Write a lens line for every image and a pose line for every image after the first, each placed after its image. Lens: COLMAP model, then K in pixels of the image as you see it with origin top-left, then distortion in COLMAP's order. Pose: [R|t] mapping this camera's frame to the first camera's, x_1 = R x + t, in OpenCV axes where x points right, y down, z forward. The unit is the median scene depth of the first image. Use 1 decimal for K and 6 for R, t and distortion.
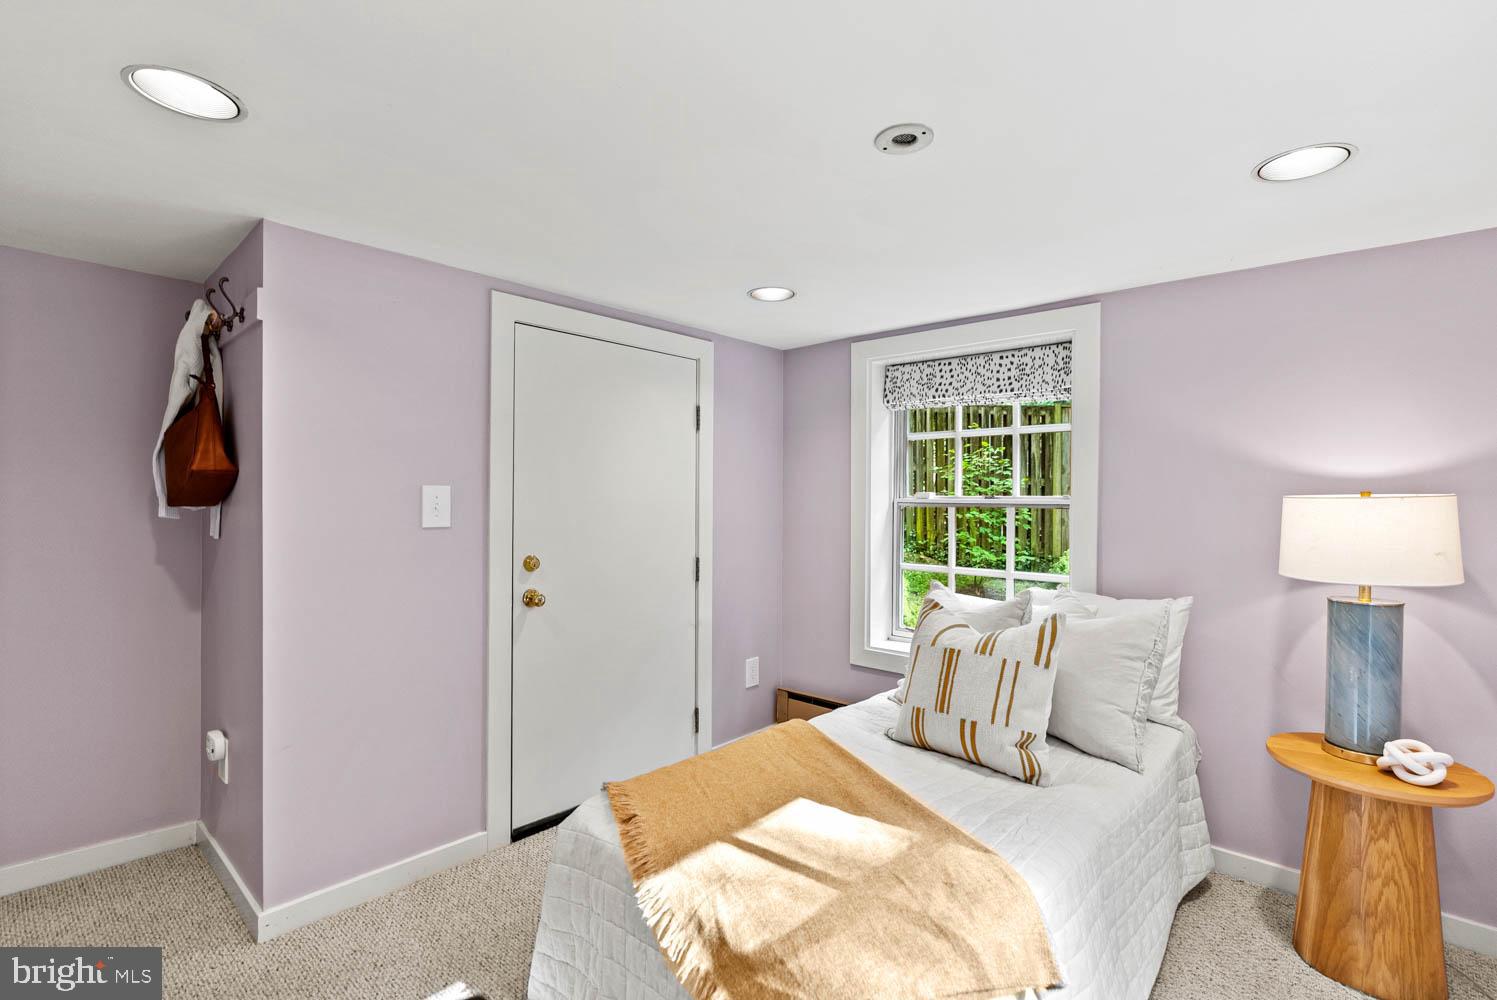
lens RADIAL K [[690.8, 0, 748.5], [0, 690.8, 500.0], [0, 0, 1]] dist [-0.022934, 0.000536]
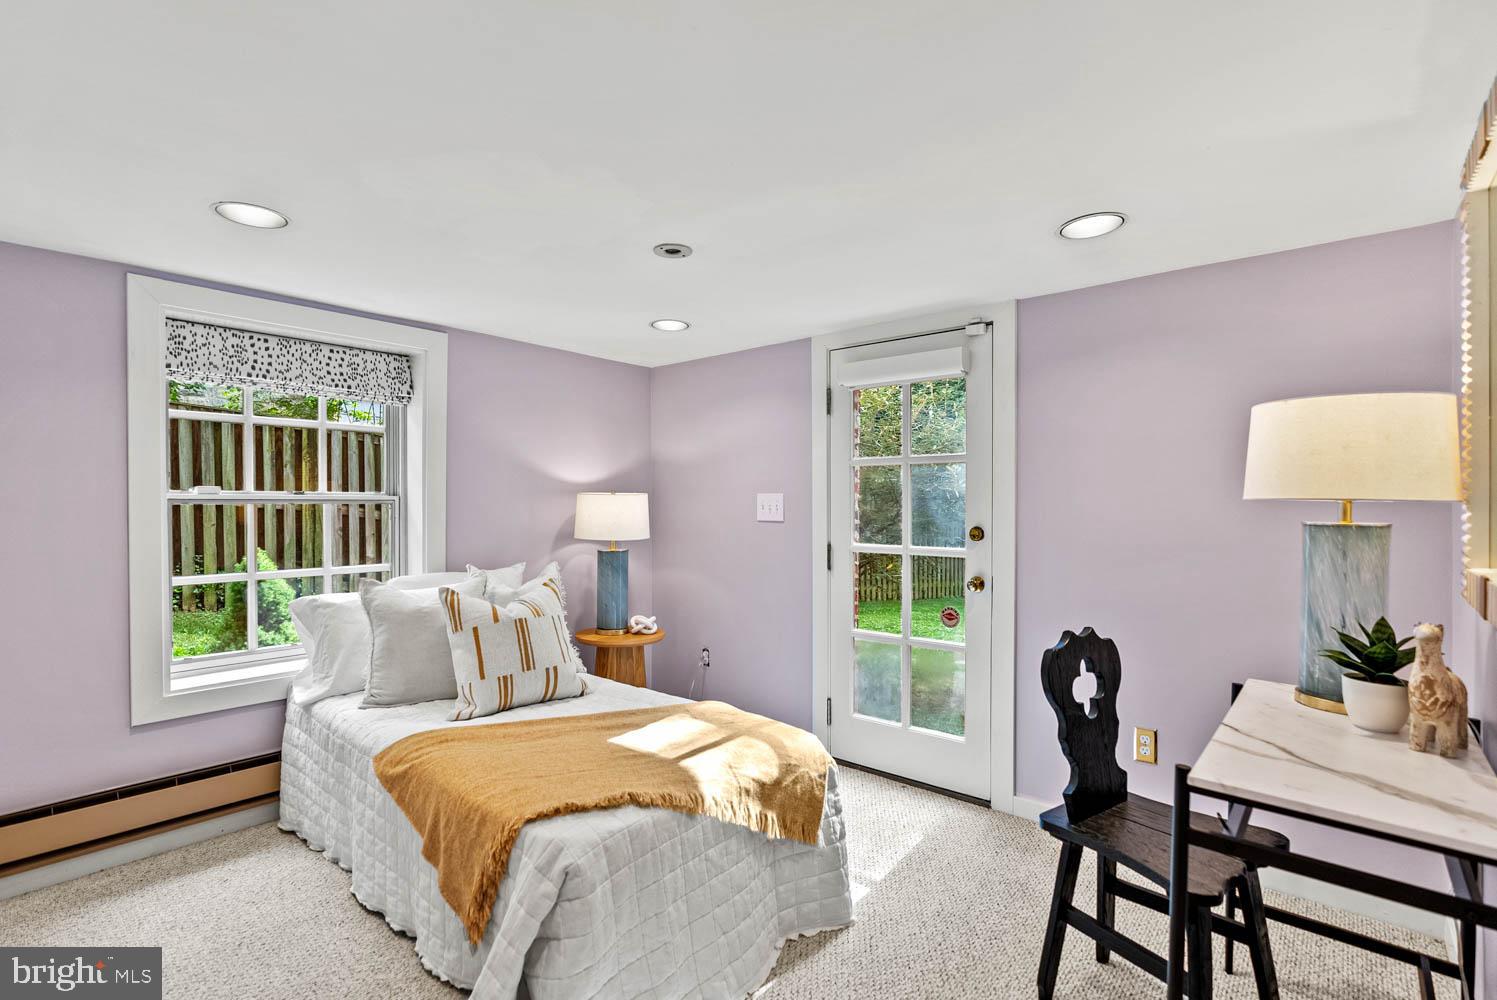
lens RADIAL K [[690.8, 0, 748.5], [0, 690.8, 500.0], [0, 0, 1]] dist [-0.022934, 0.000536]
pose [[-0.021372, -0.000083, 0.999772, -0.625509], [0.002786, 0.999996, 0.000142, 0.007264], [-0.999768, 0.002788, -0.021372, 0.428690]]
